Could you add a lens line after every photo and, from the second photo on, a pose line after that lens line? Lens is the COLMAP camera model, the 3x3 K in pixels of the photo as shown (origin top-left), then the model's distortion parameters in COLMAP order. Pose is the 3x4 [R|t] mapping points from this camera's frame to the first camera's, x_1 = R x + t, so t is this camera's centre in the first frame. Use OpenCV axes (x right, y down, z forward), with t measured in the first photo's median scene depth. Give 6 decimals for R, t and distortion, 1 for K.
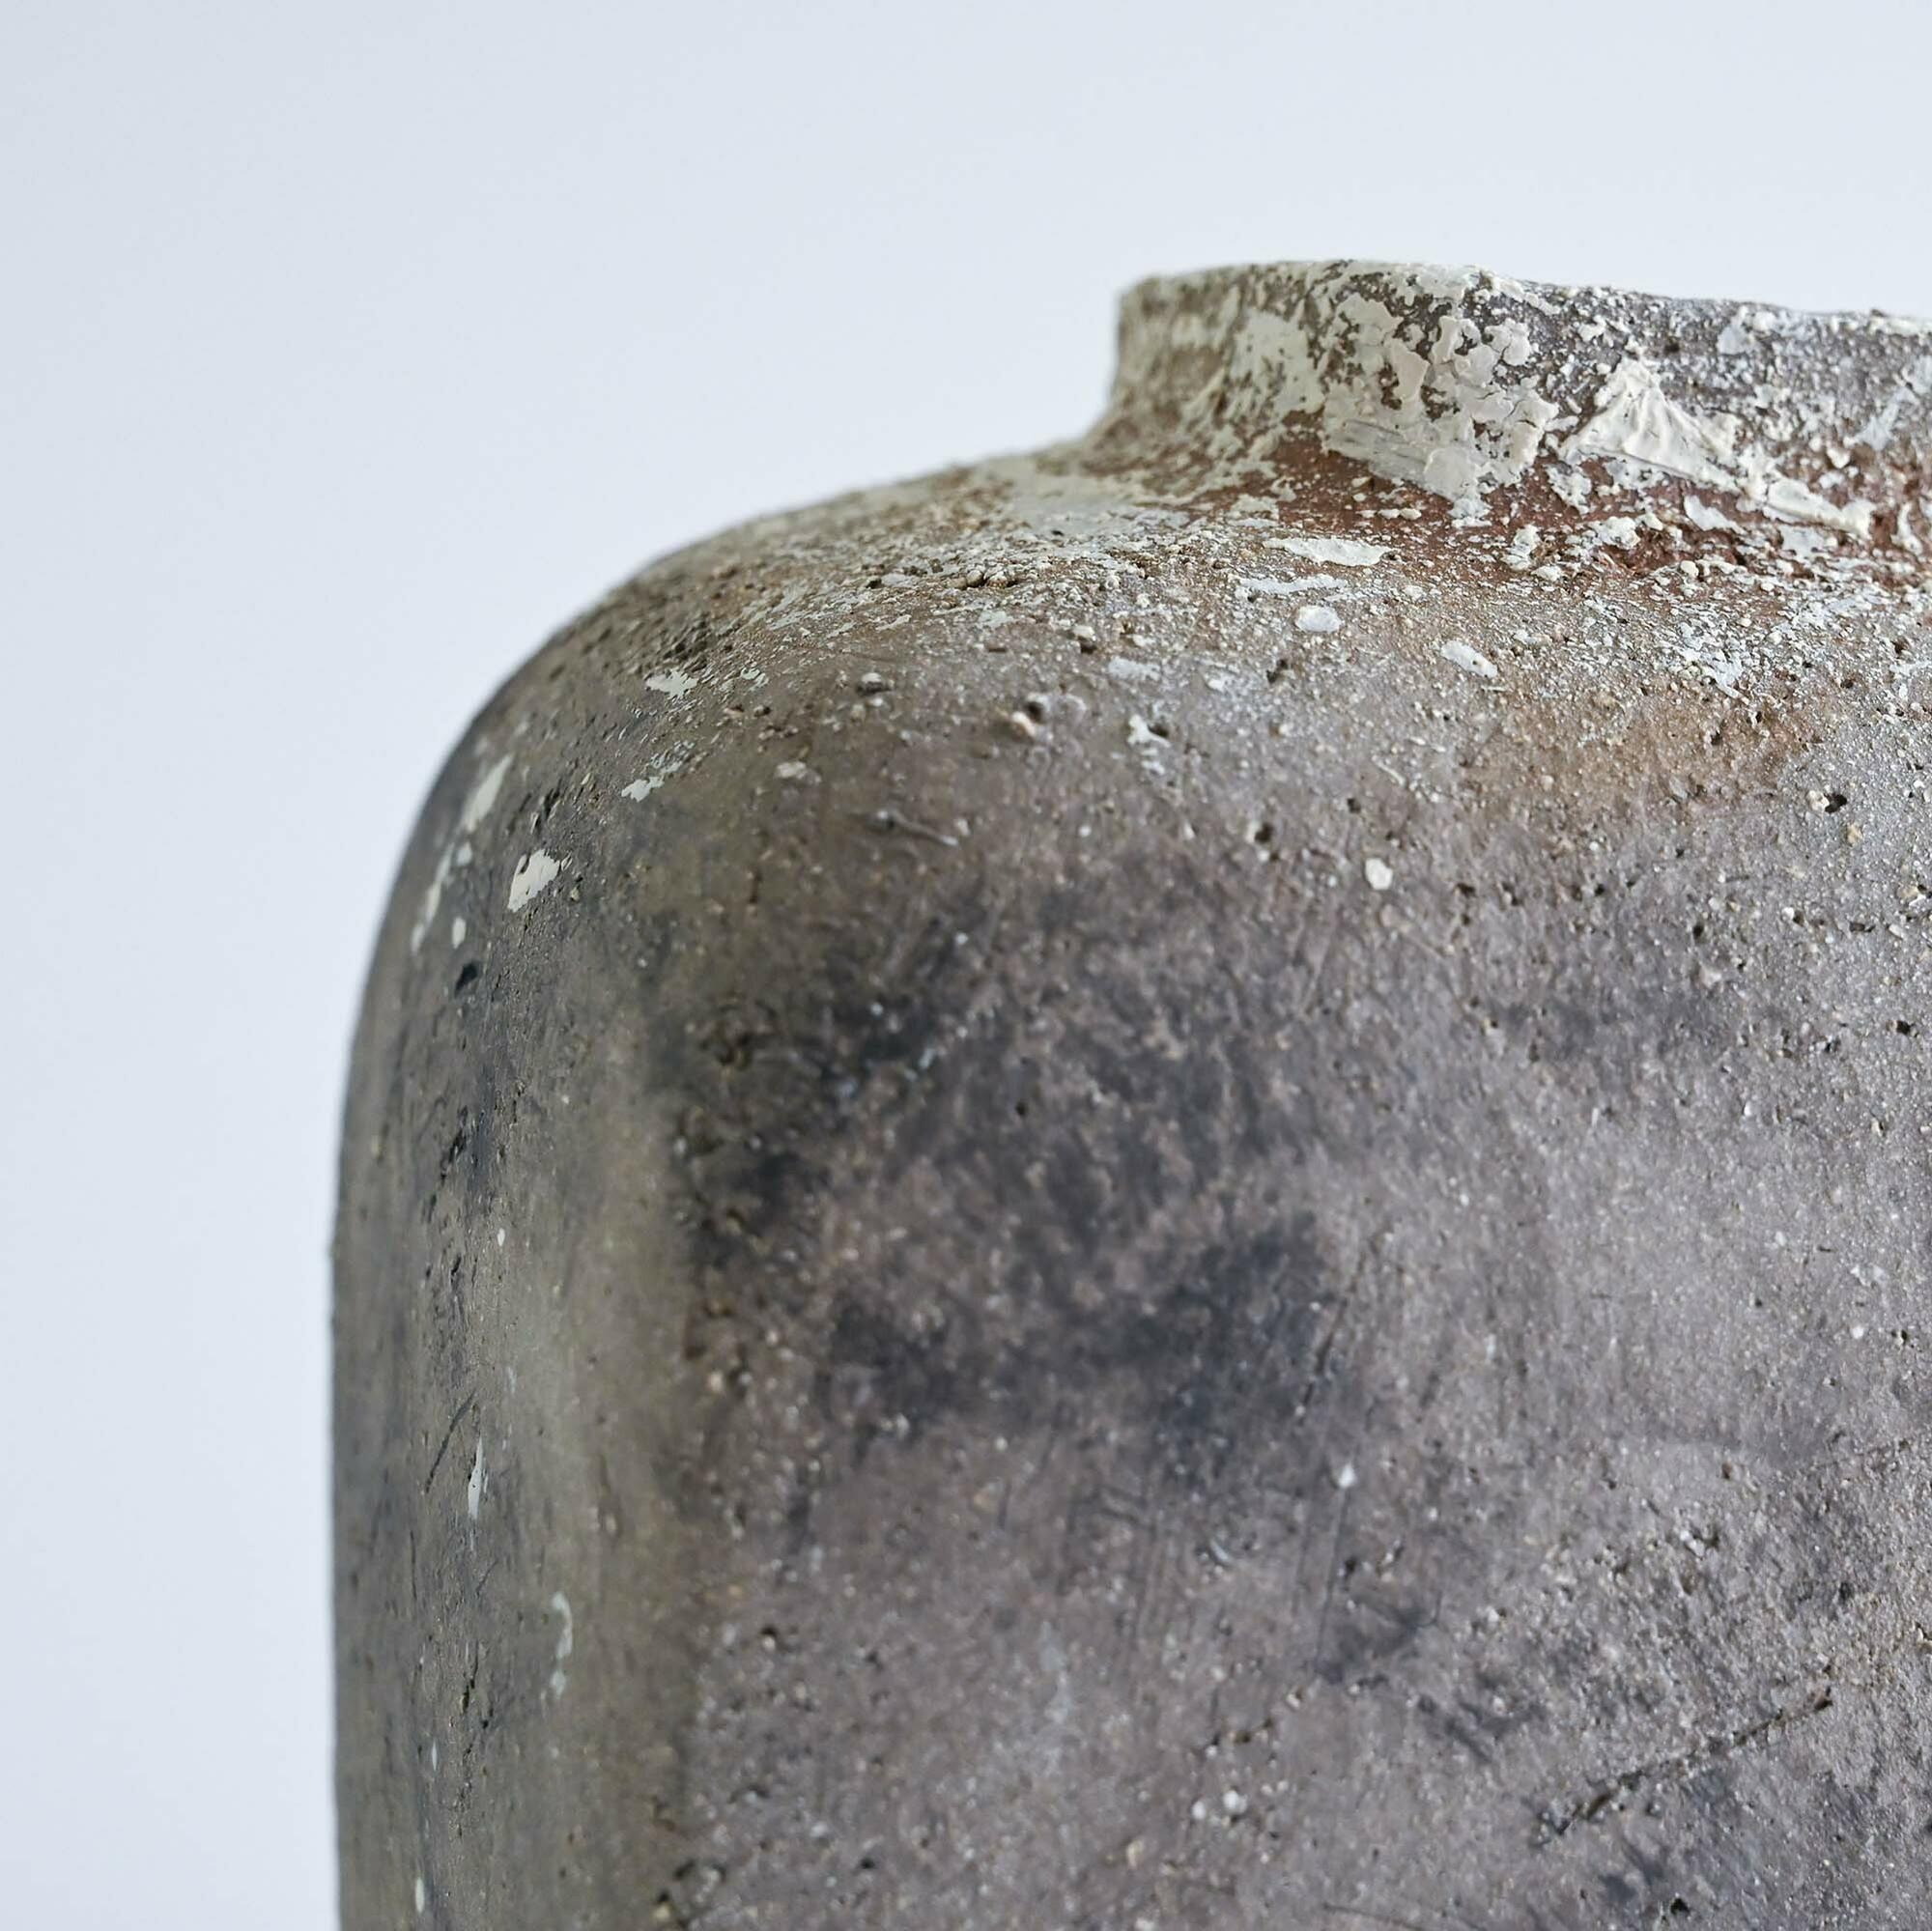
lens RADIAL K [[5195.8, 0, 966.4], [0, 5195.8, 966.8], [0, 0, 1]] dist [-0.050458, 0.000000]
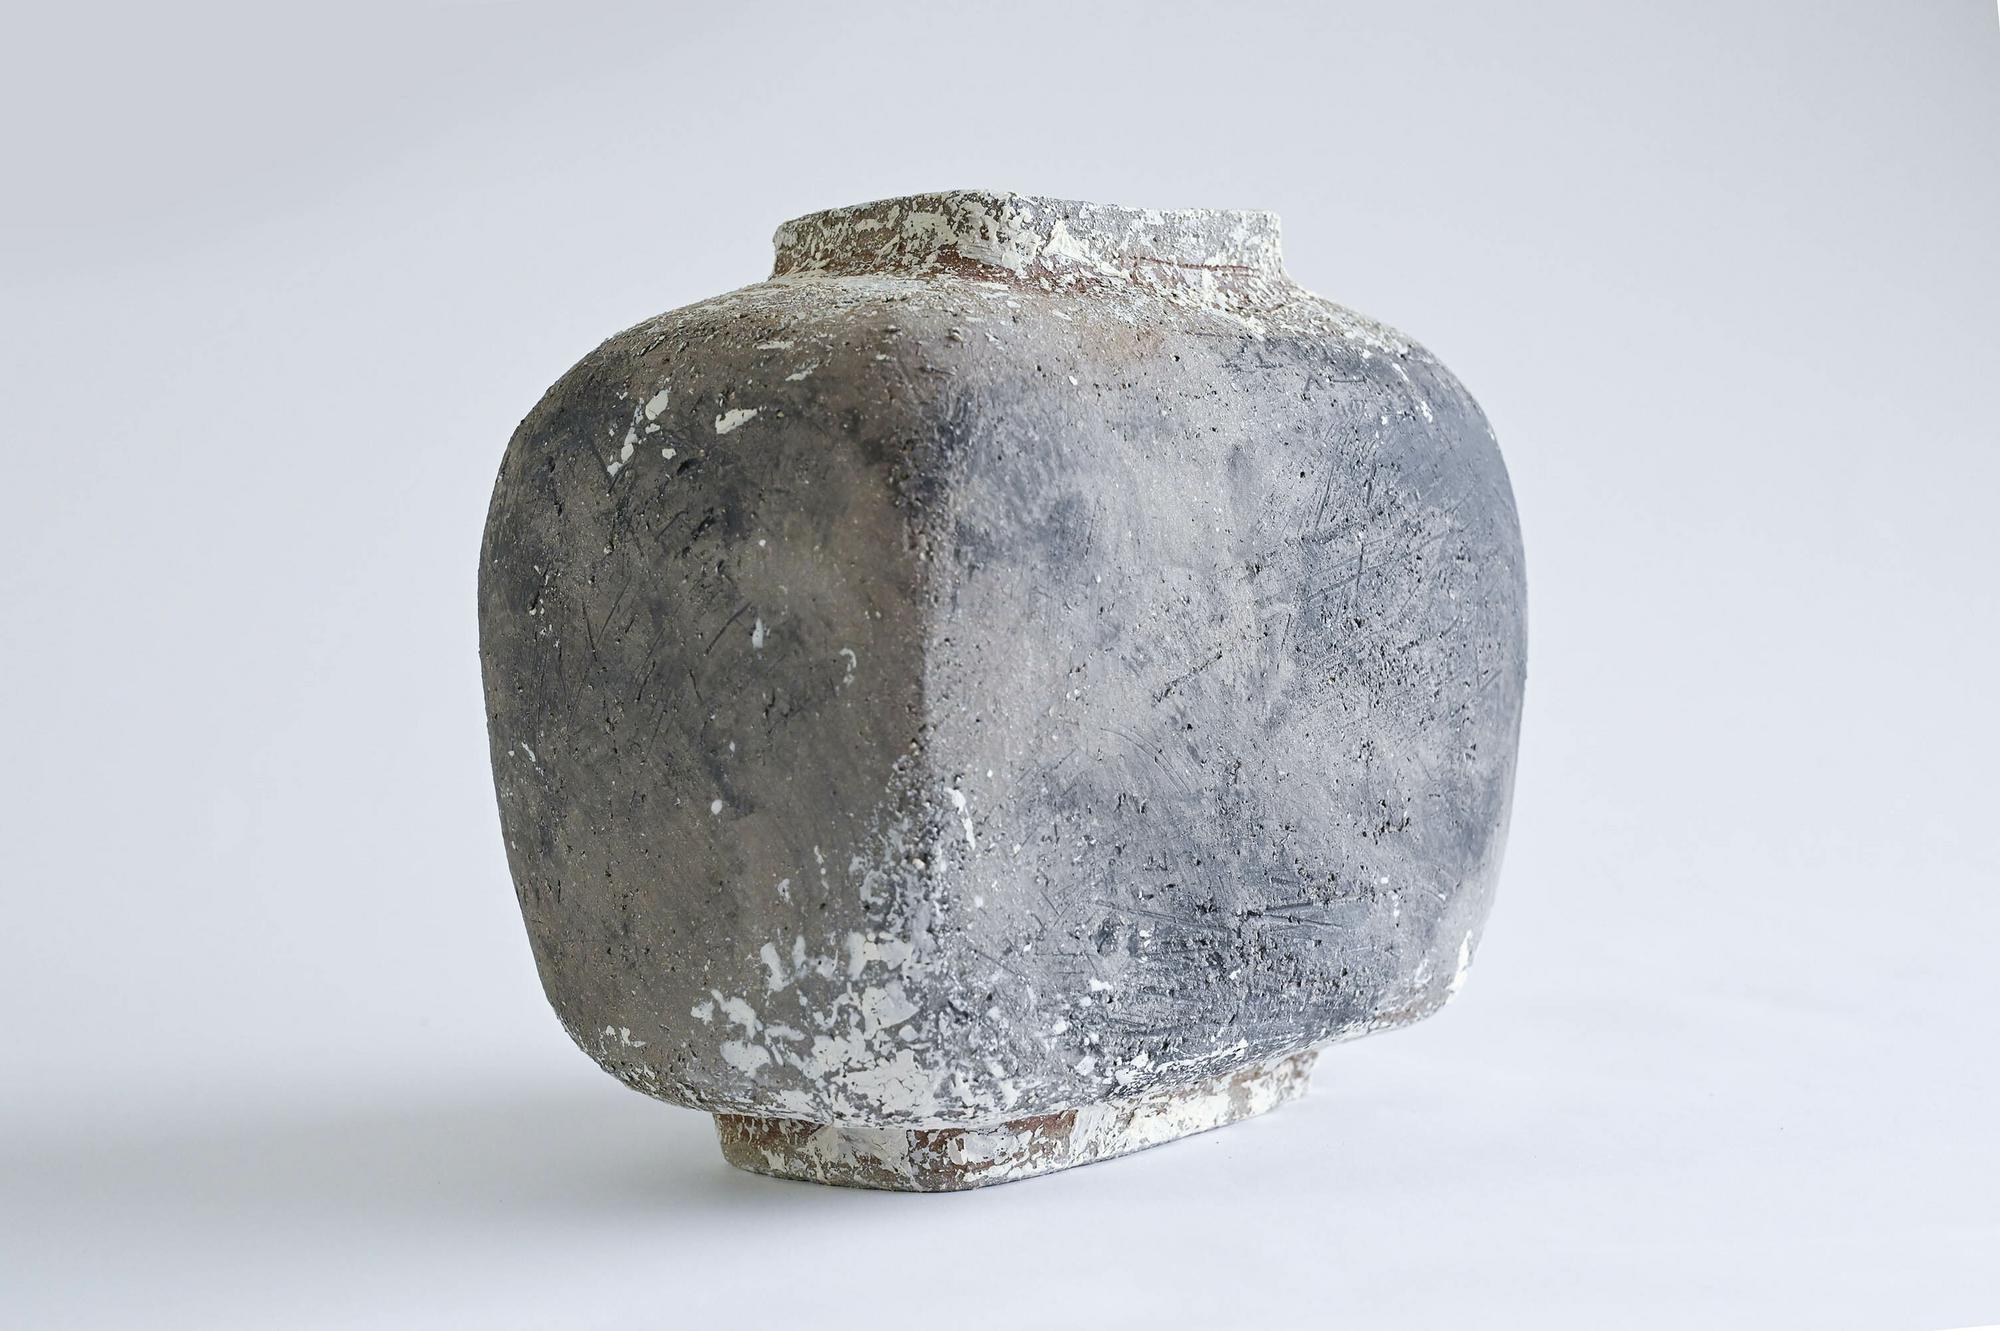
lens RADIAL K [[2942.0, 0, 999.8], [0, 2942.0, 663.8], [0, 0, 1]] dist [-0.160030, 0.000000]
pose [[0.903015, -0.096100, 0.418722, -0.668682], [0.110011, 0.993888, -0.009144, 0.151870], [-0.415285, 0.054321, 0.908068, -0.484413]]
